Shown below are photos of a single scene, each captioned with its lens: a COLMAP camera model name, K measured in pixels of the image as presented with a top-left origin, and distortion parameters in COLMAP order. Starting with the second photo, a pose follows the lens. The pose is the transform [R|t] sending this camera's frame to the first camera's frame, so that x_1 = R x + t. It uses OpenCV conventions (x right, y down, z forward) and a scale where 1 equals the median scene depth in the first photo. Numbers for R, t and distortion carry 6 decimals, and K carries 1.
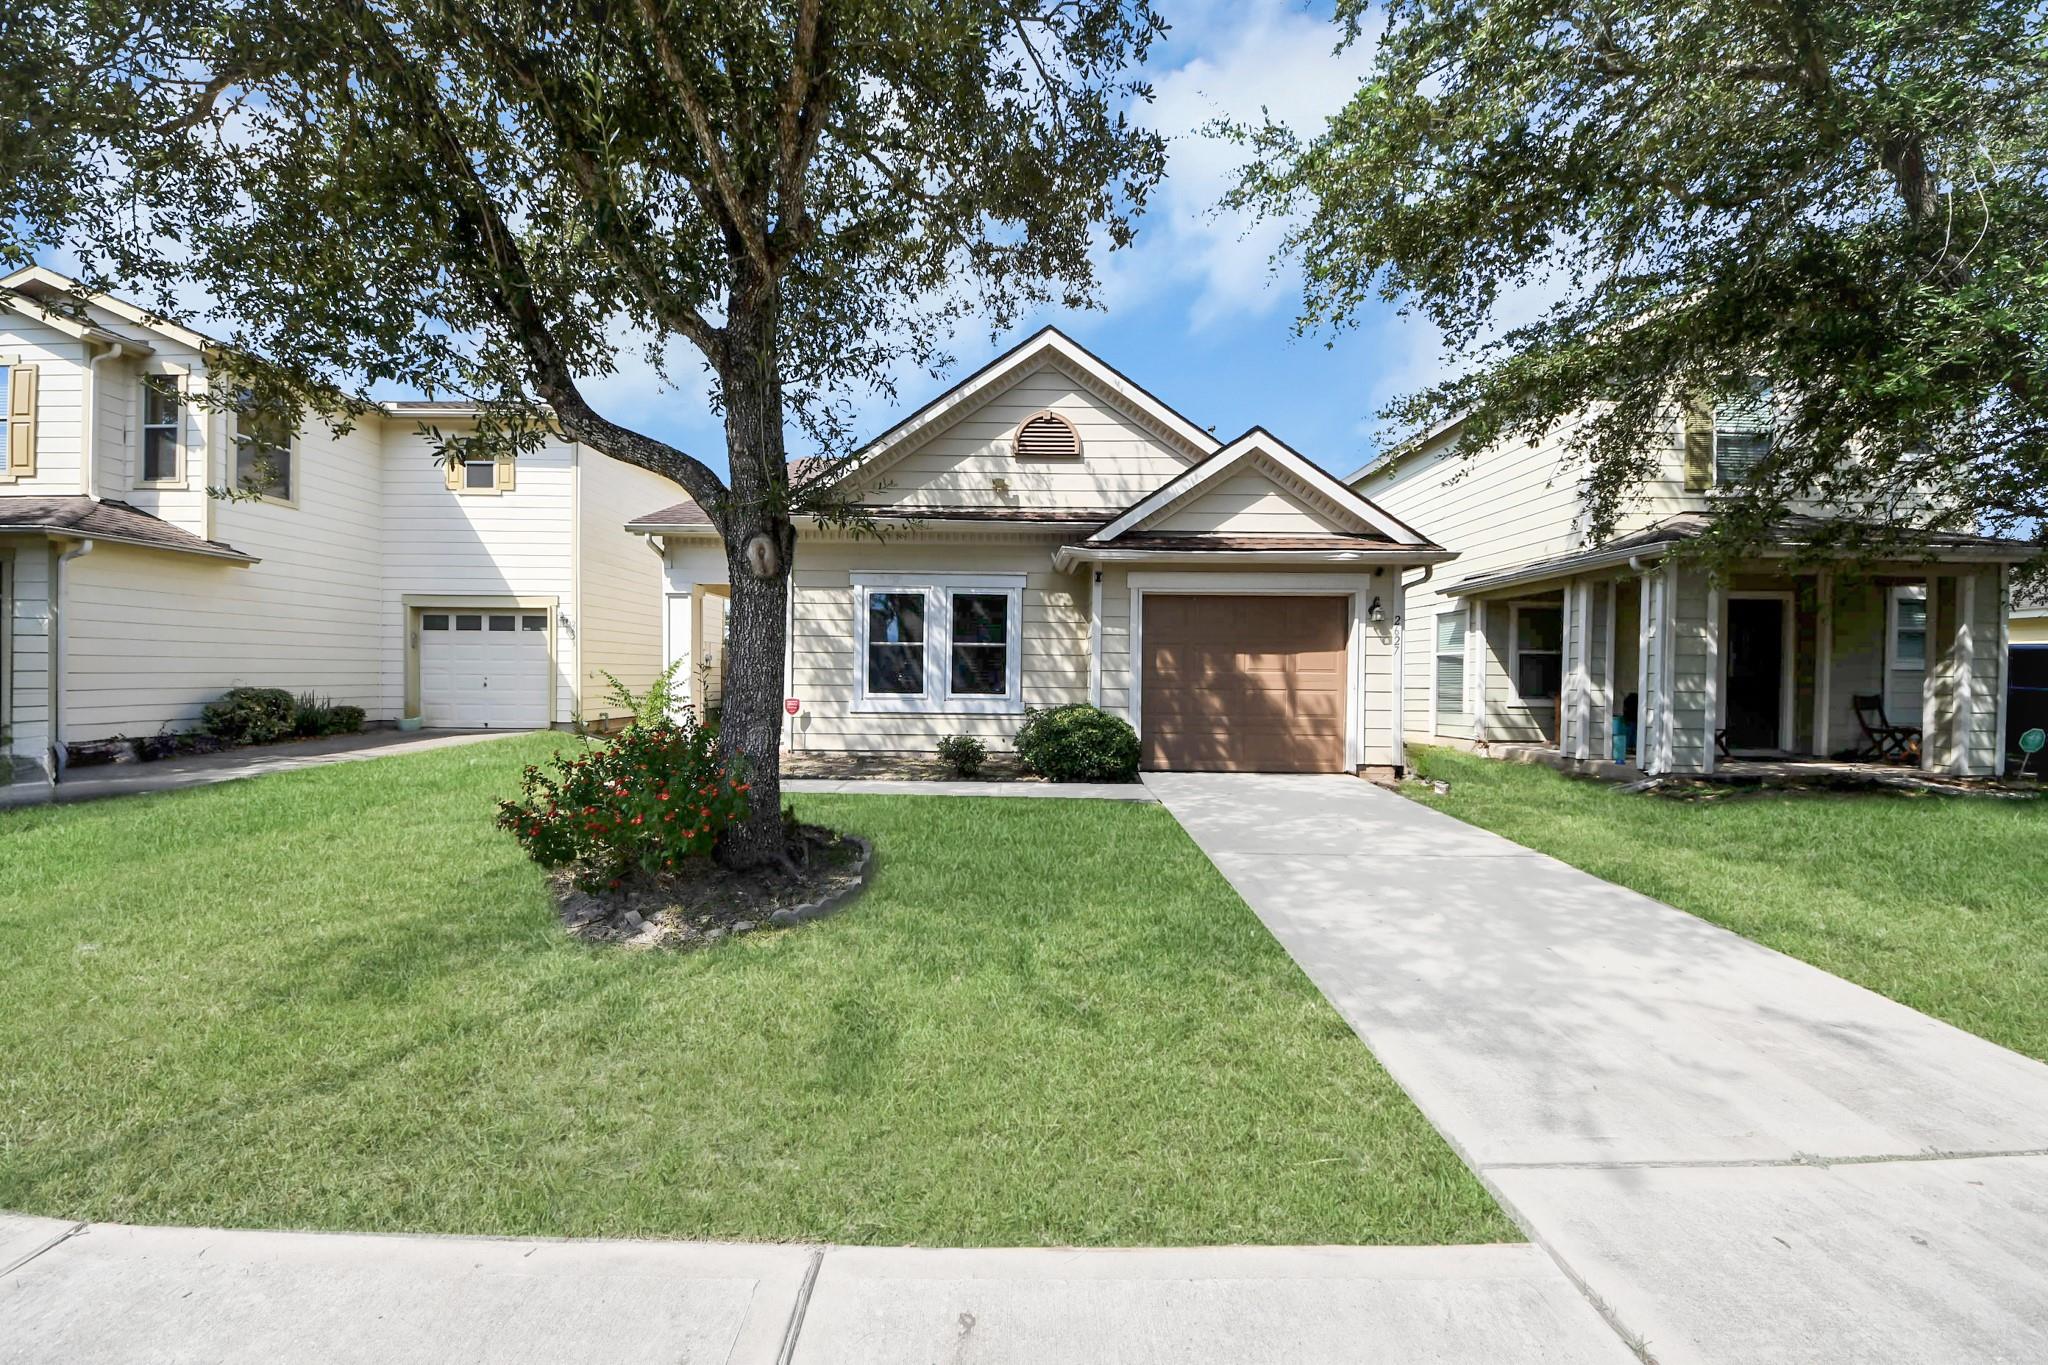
lens RADIAL K [[720.2, 0, 991.2], [0, 720.2, 671.4], [0, 0, 1]] dist [0.053647, -0.029345]
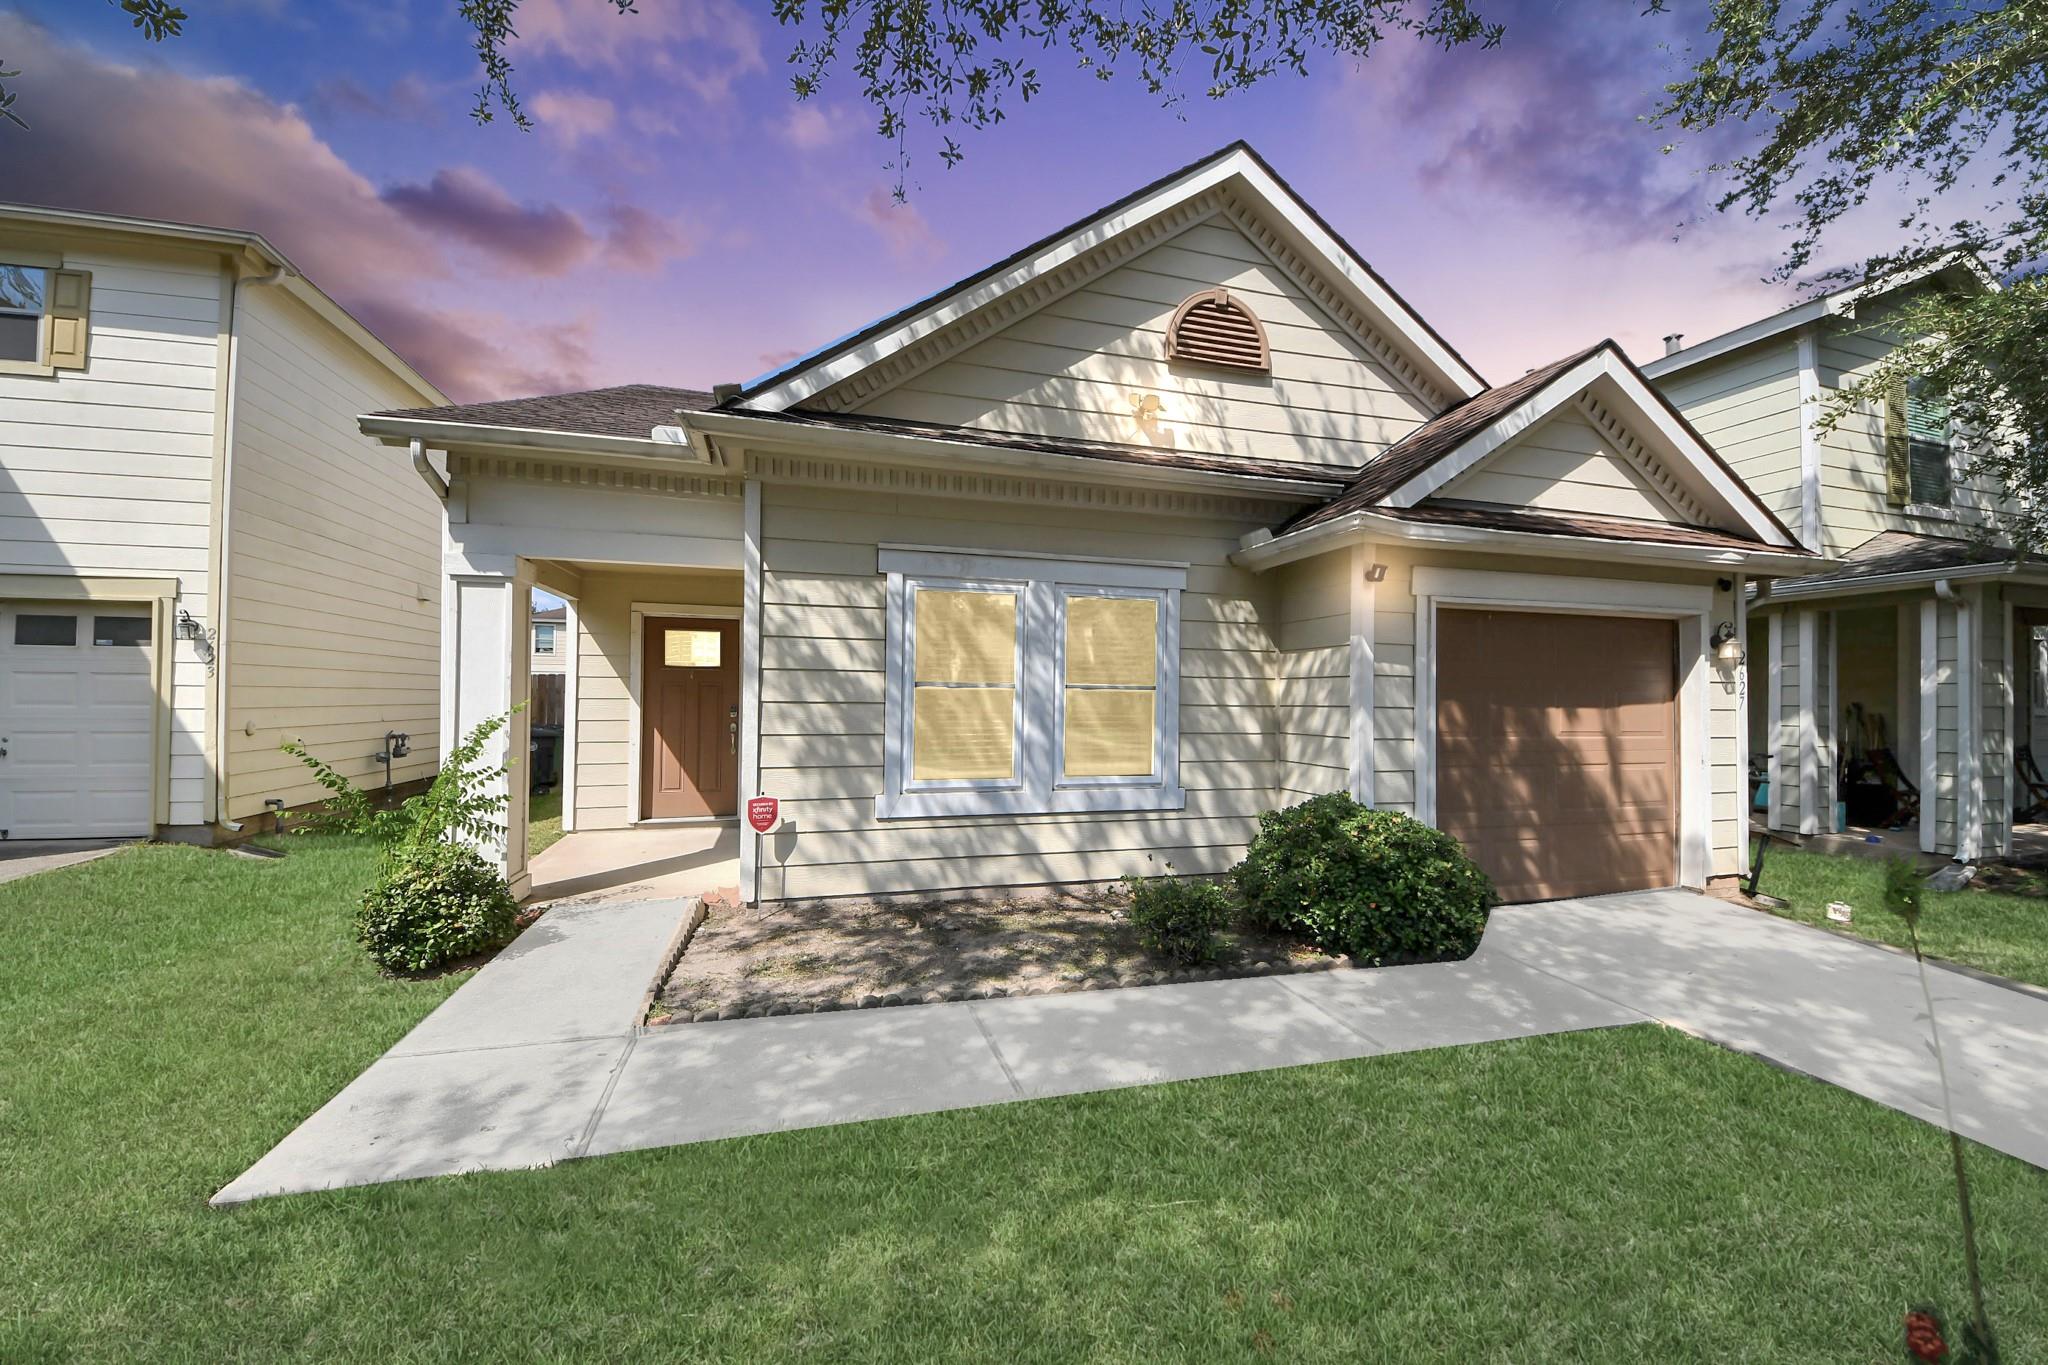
lens RADIAL K [[782.3, 0, 1029.8], [0, 782.3, 677.9], [0, 0, 1]] dist [0.042089, -0.025740]
pose [[0.960360, 0.004793, 0.278721, -0.247985], [0.000018, 0.999851, -0.017256, -0.034407], [-0.278762, 0.016577, 0.960217, 0.431553]]
